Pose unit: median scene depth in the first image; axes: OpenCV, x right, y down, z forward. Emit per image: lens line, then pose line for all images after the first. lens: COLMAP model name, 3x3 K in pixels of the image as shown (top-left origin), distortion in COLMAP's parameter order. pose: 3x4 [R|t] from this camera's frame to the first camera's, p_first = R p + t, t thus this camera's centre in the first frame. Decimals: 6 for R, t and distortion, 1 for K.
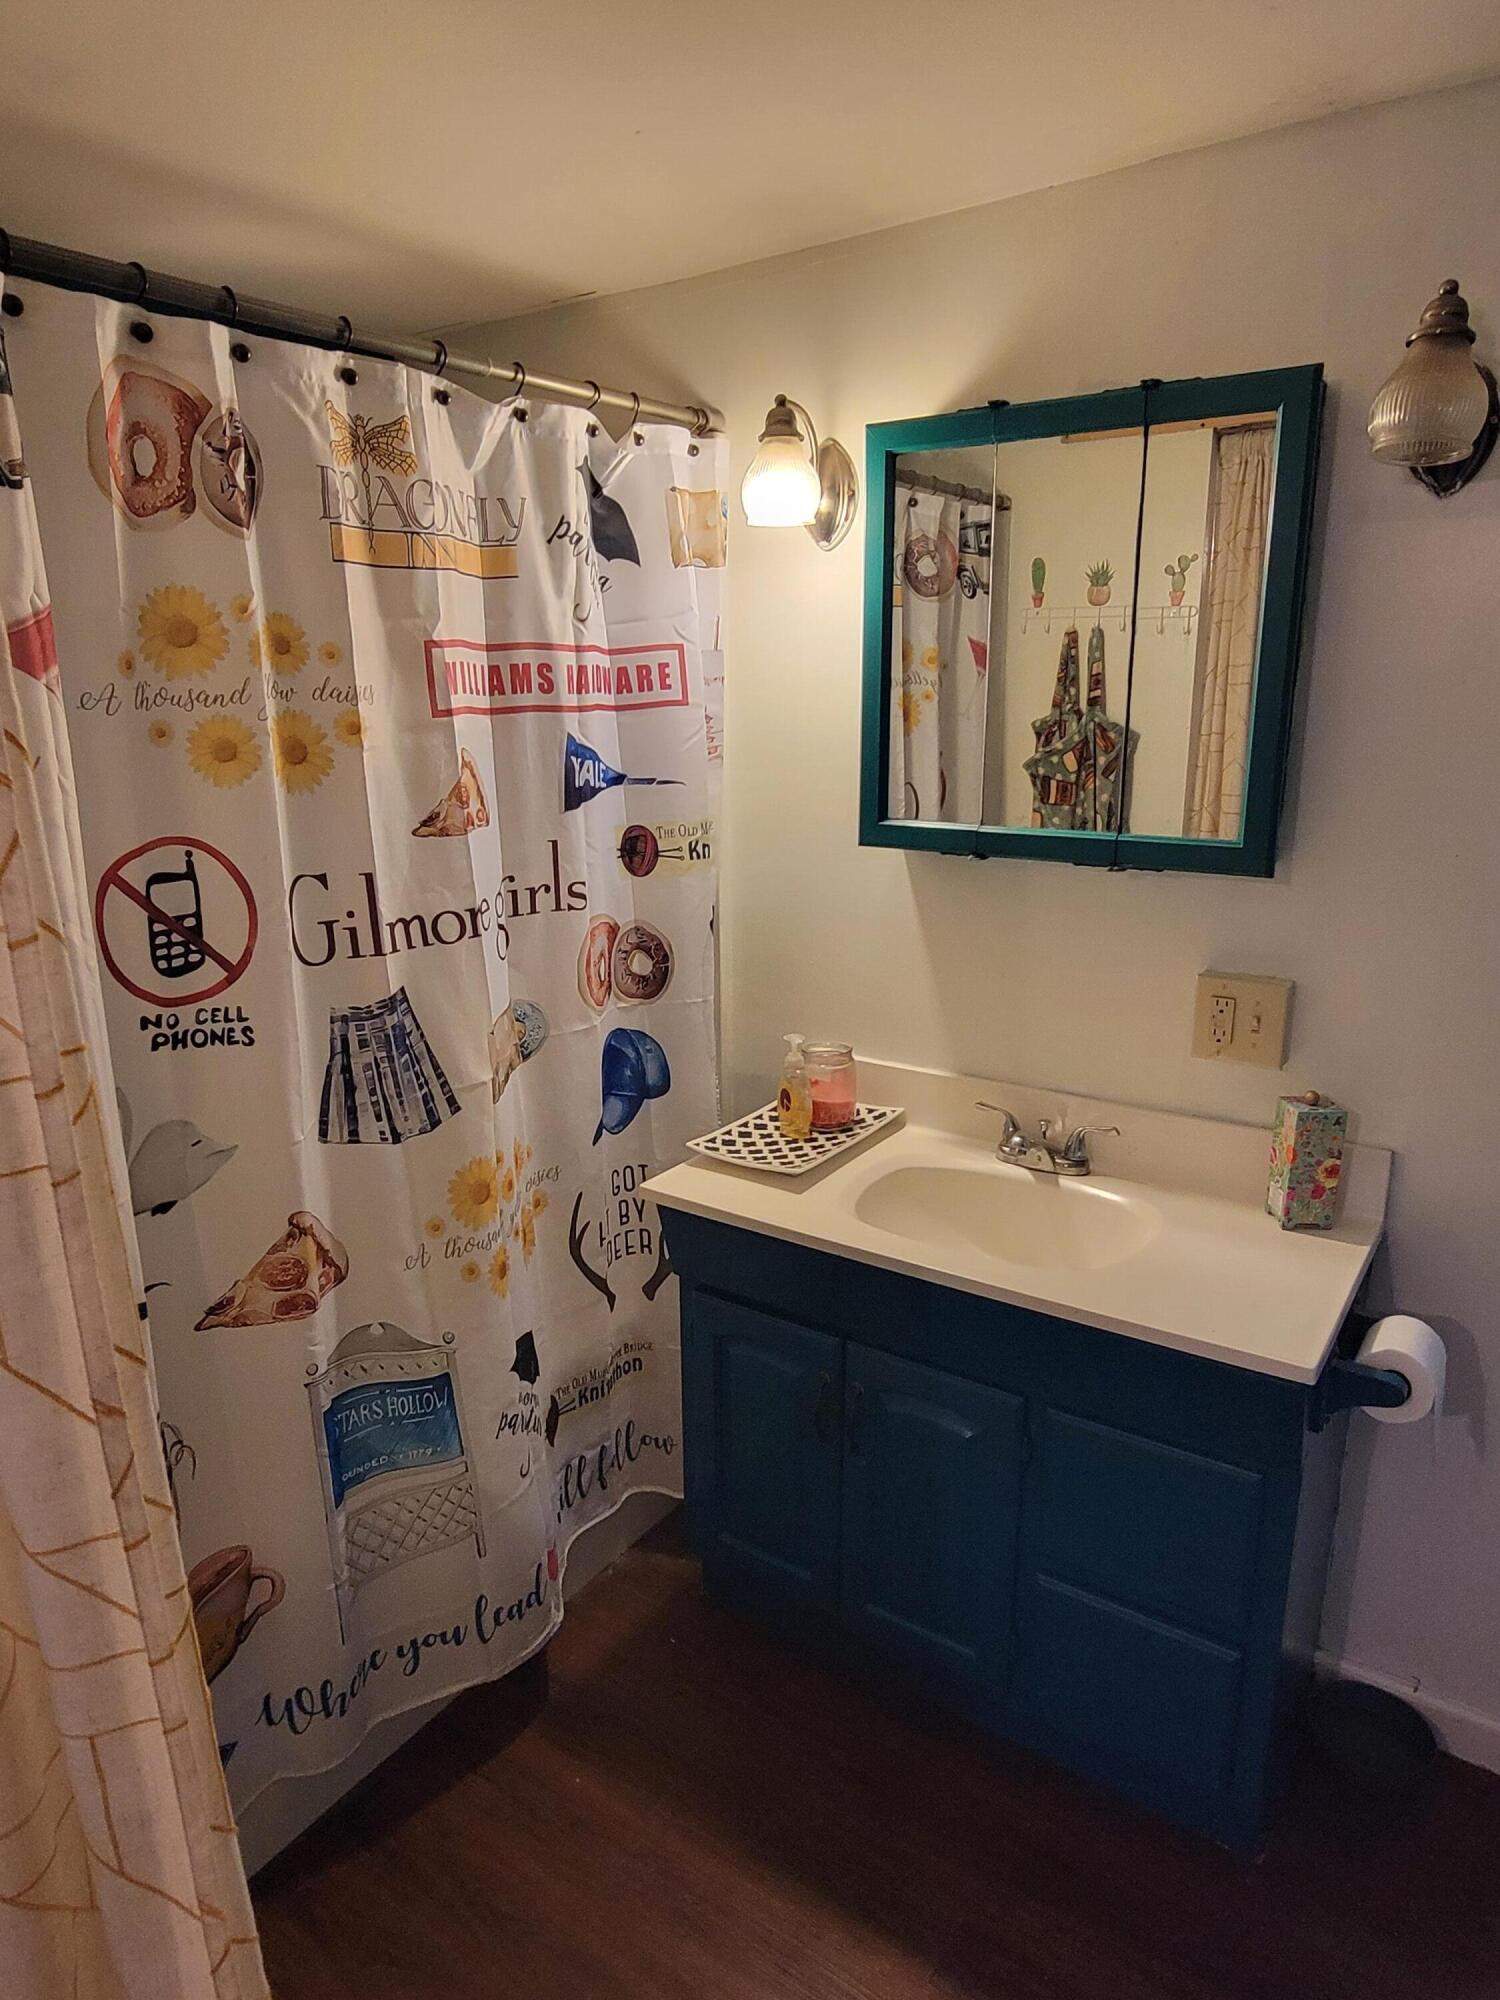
lens RADIAL K [[1250.0, 0, 753.9], [0, 1250.0, 1002.8], [0, 0, 1]] dist [-0.002982, 0.002324]
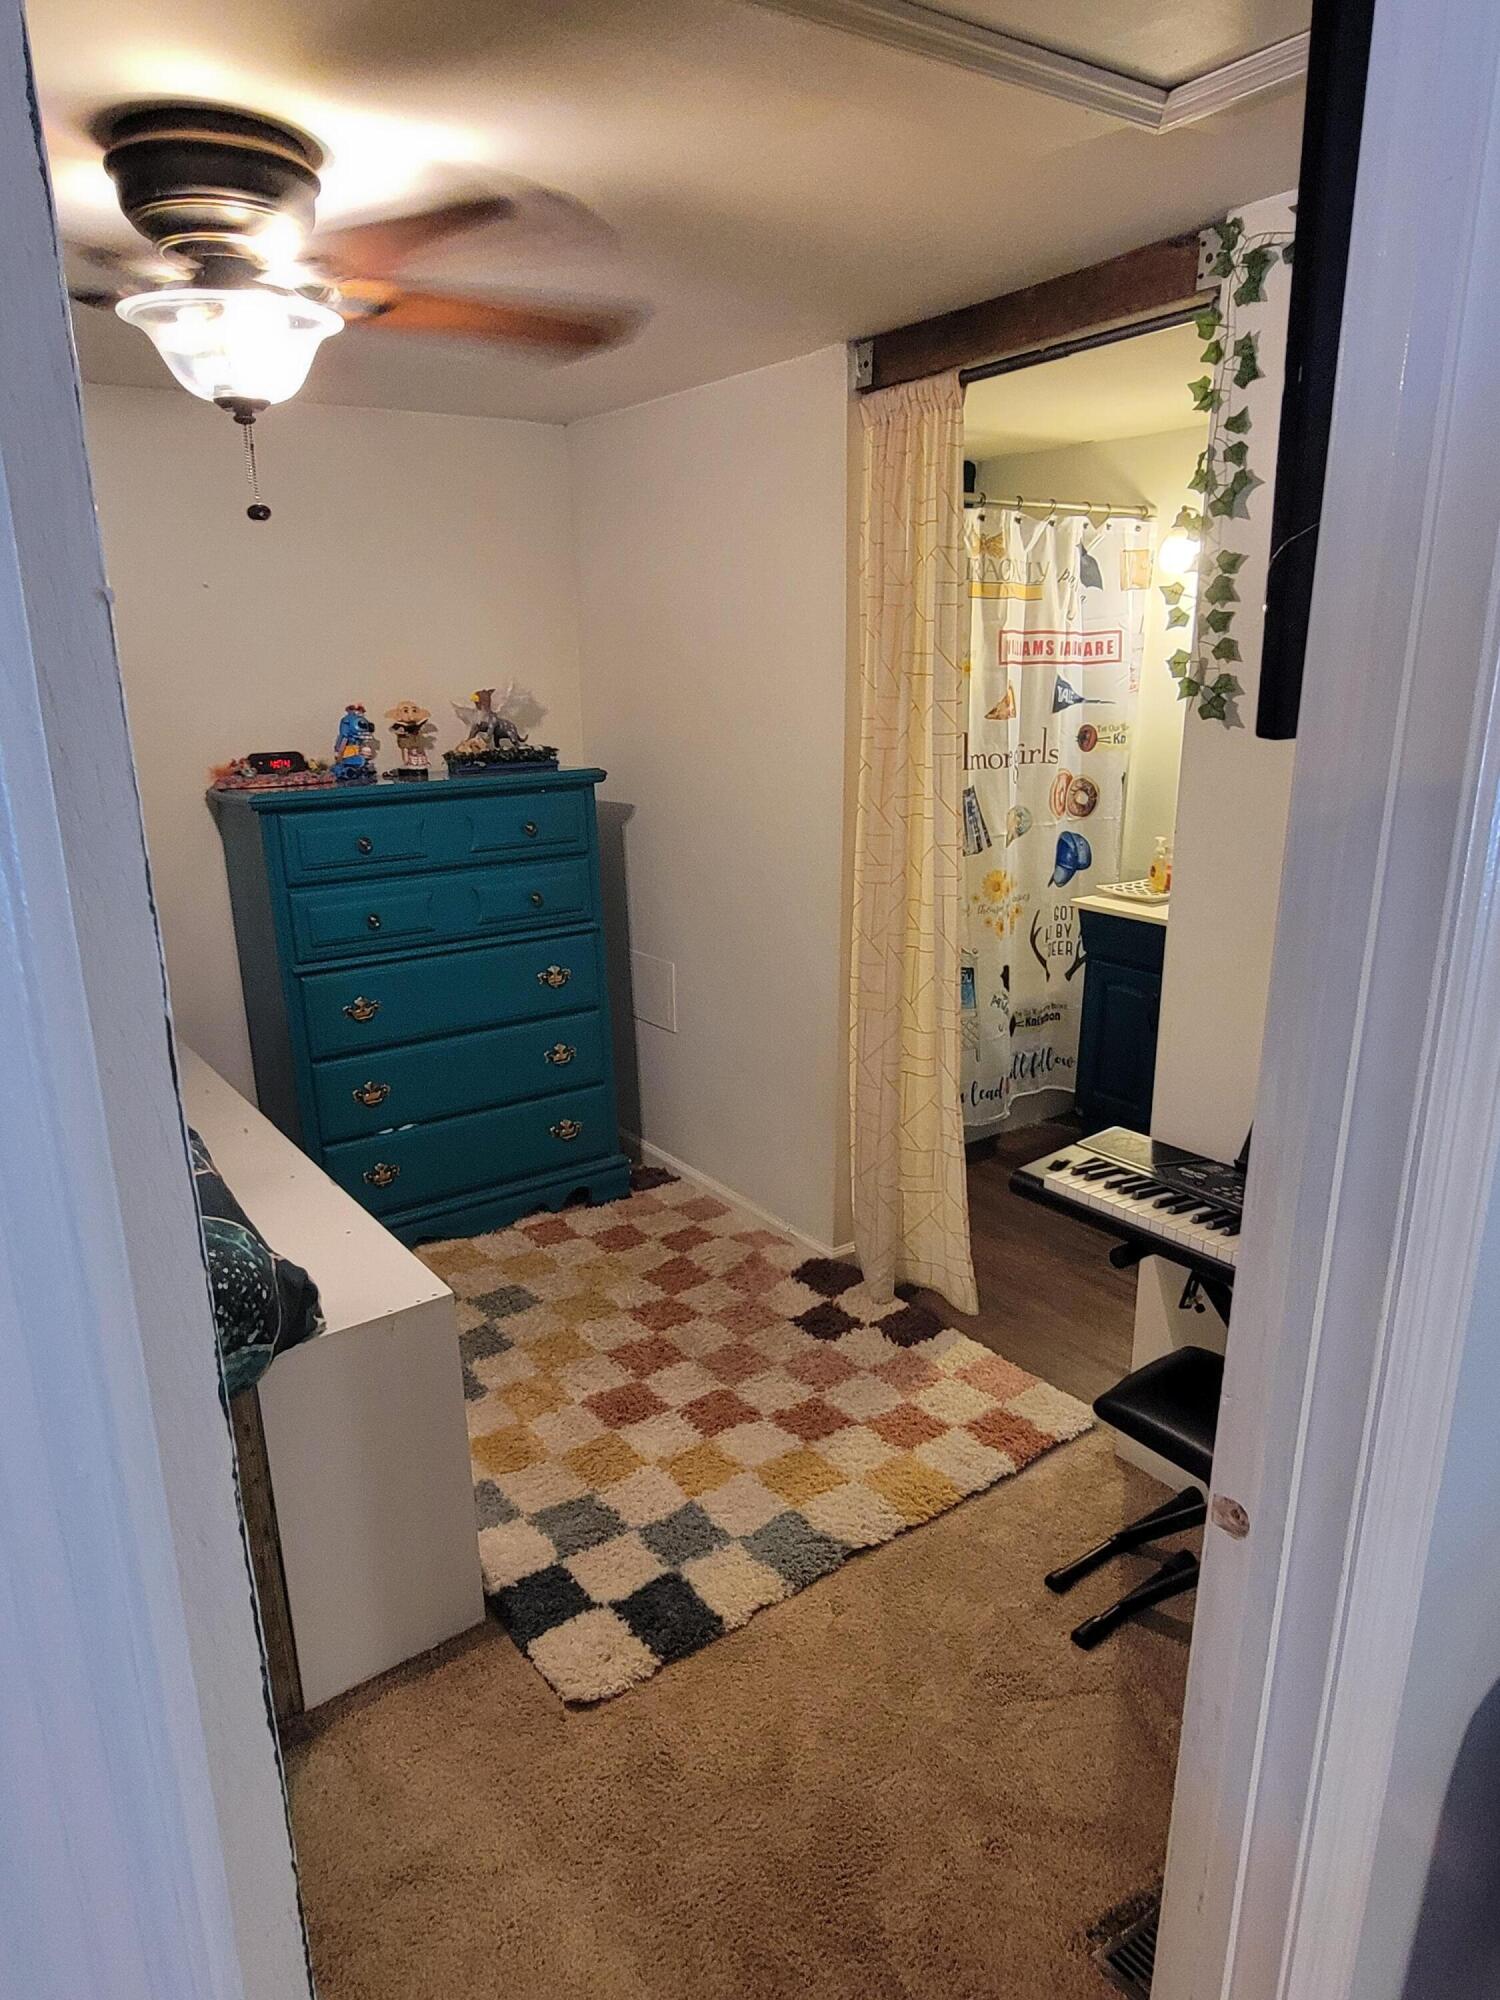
lens RADIAL K [[1250.0, 0, 751.0], [0, 1250.0, 1009.3], [0, 0, 1]] dist [-0.002982, 0.002324]
pose [[0.939390, 0.101440, -0.327499, 0.104205], [-0.092092, 0.994779, 0.043967, 0.283685], [0.330250, -0.011142, 0.943828, -1.095920]]
